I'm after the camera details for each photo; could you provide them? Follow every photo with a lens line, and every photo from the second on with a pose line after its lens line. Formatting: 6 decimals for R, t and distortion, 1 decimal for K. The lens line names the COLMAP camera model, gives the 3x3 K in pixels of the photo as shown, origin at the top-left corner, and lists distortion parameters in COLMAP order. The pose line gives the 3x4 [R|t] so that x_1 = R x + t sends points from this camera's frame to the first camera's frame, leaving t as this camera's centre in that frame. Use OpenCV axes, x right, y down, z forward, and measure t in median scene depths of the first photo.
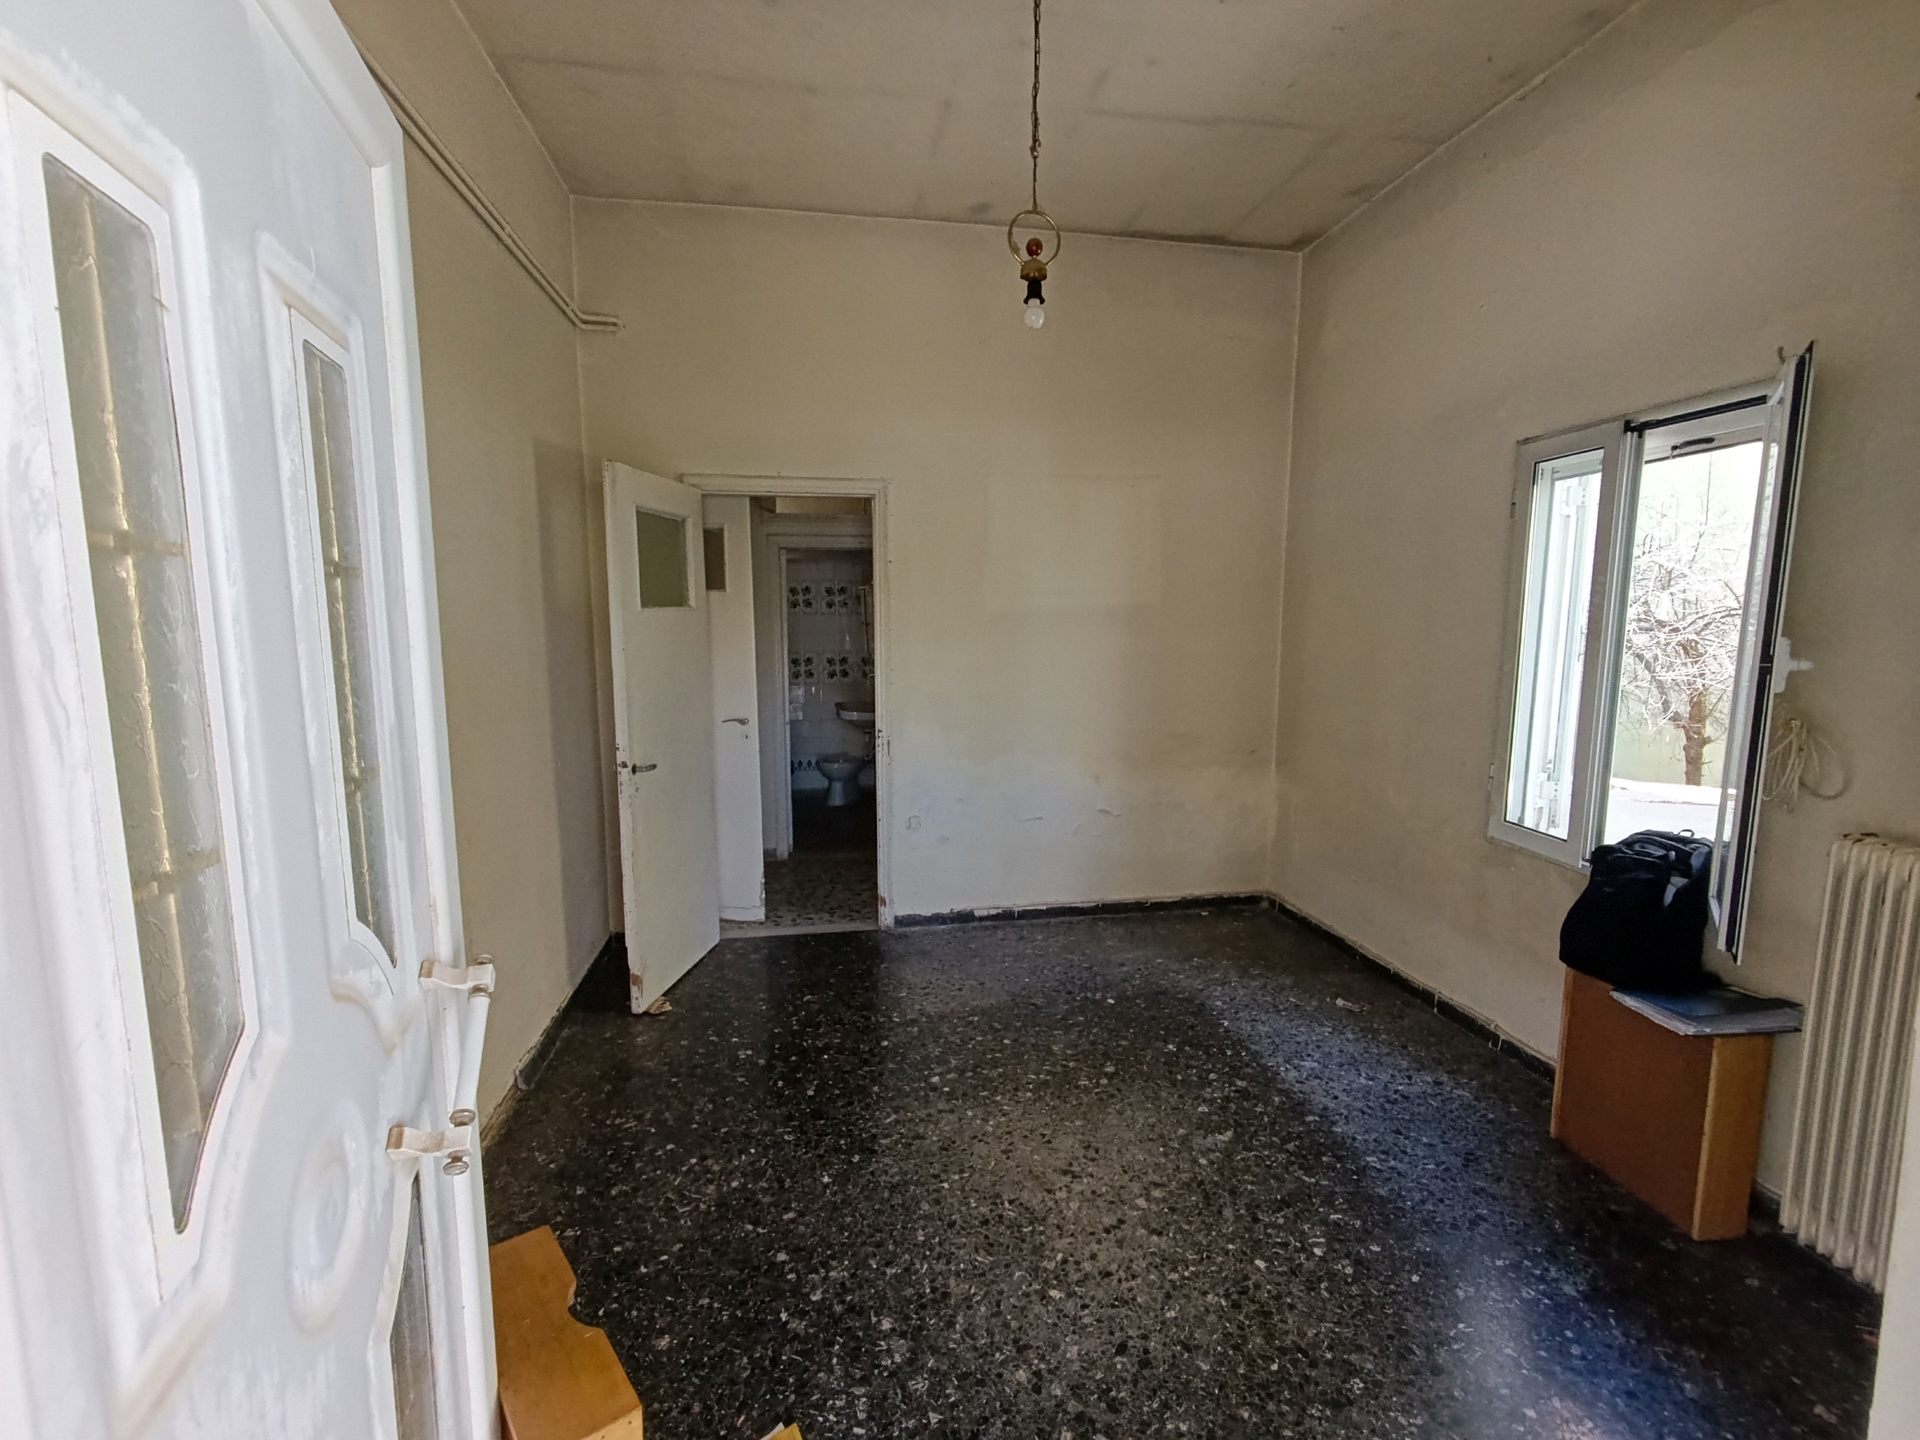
lens RADIAL K [[896.1, 0, 968.9], [0, 896.1, 721.7], [0, 0, 1]] dist [0.012473, 0.000078]
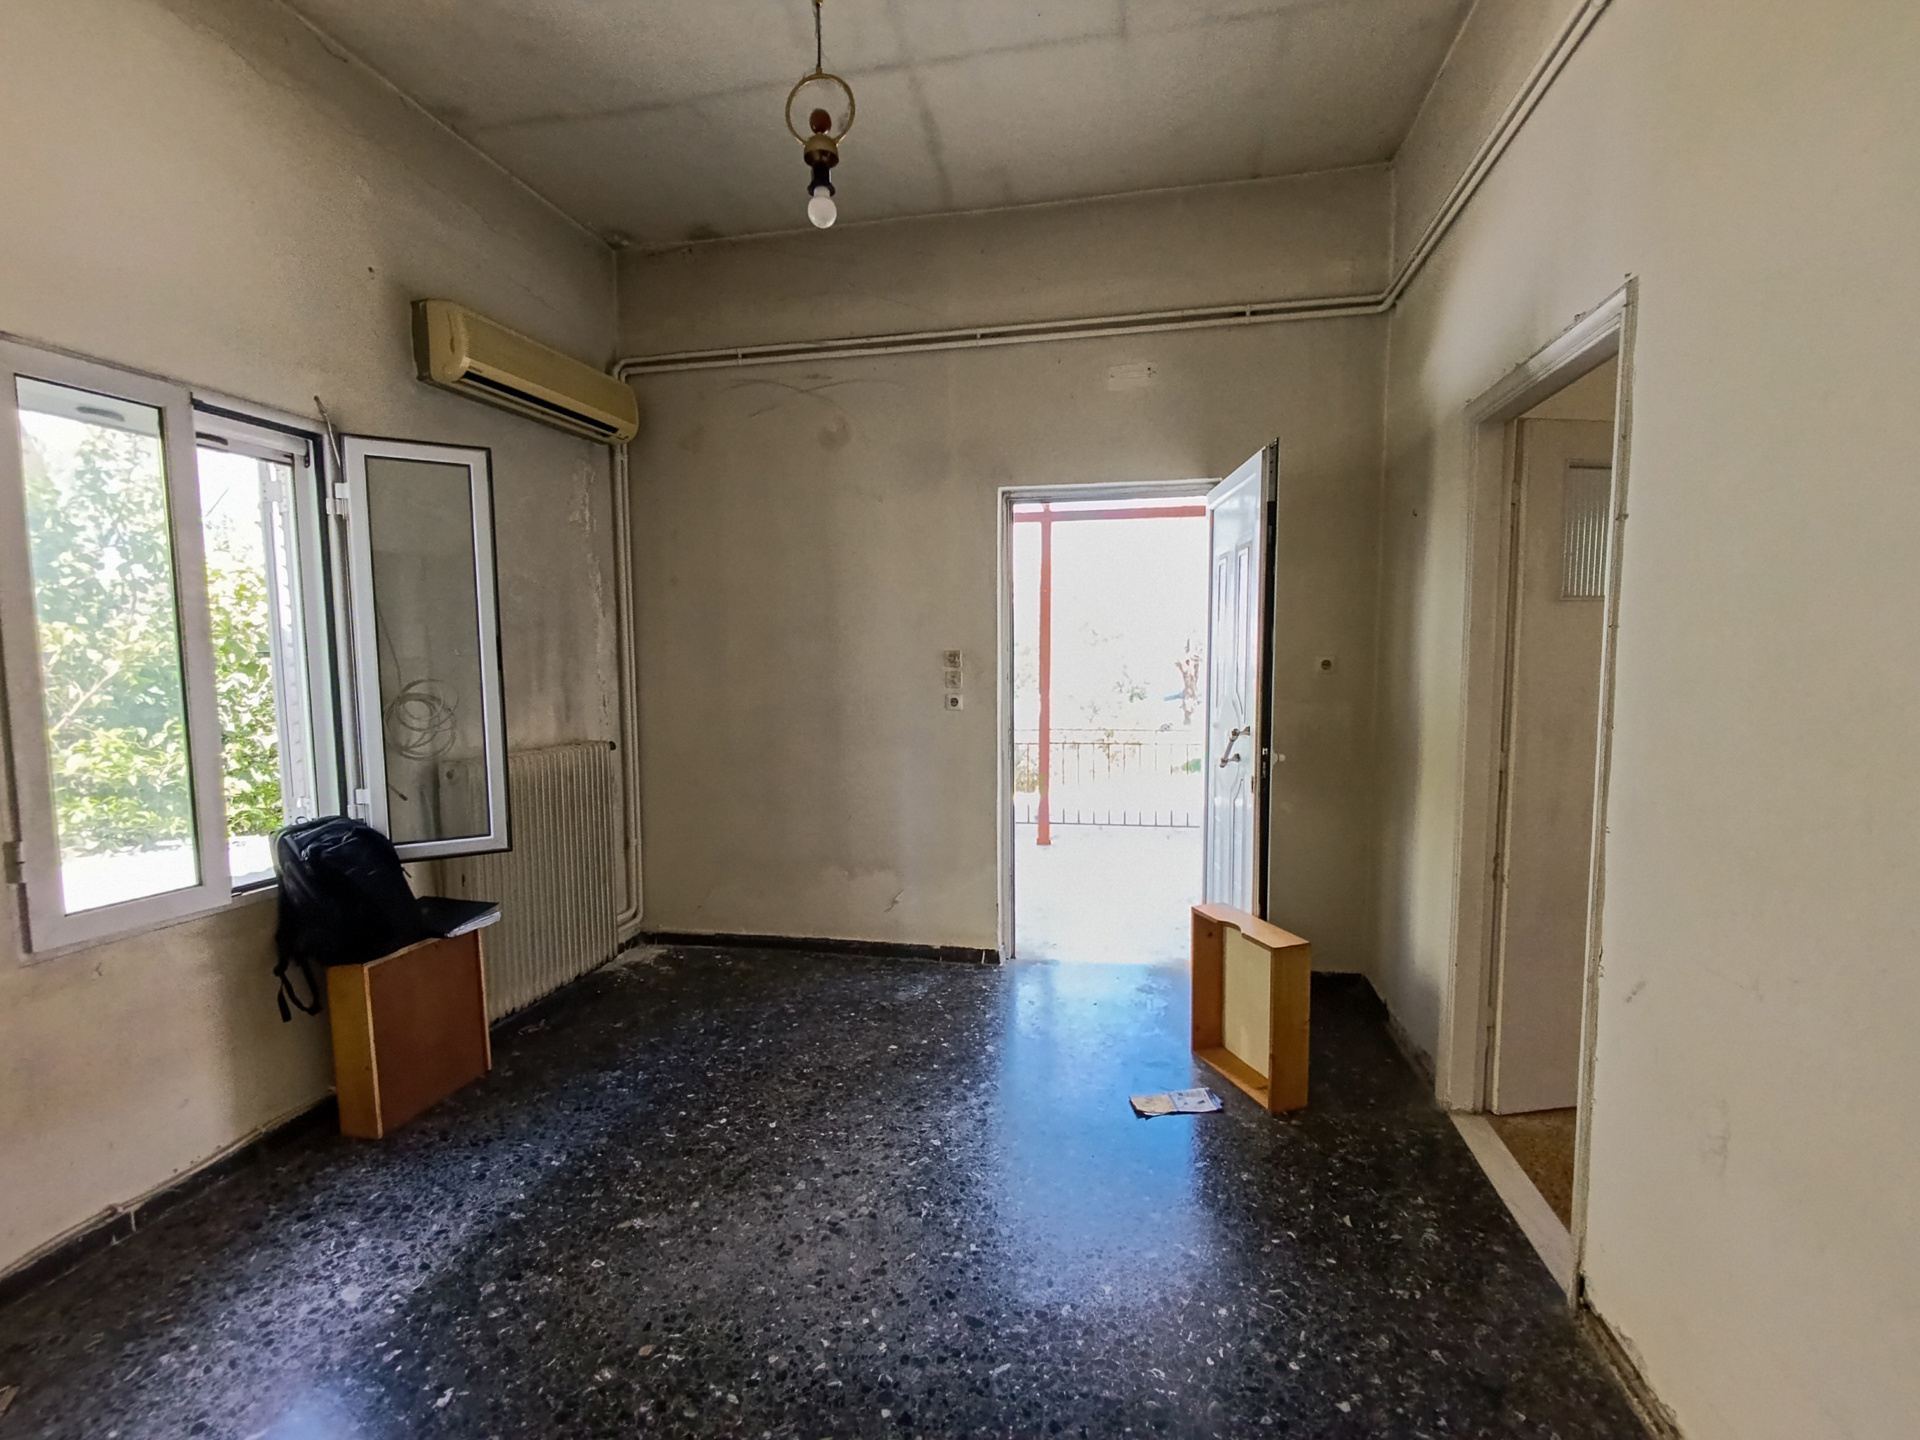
lens RADIAL K [[896.1, 0, 947.9], [0, 896.1, 726.6], [0, 0, 1]] dist [0.012473, 0.000078]
pose [[-0.926881, -0.024671, 0.374544, -0.312721], [0.049793, 0.980938, 0.187836, -0.148869], [-0.372038, 0.192751, -0.907984, 1.668692]]
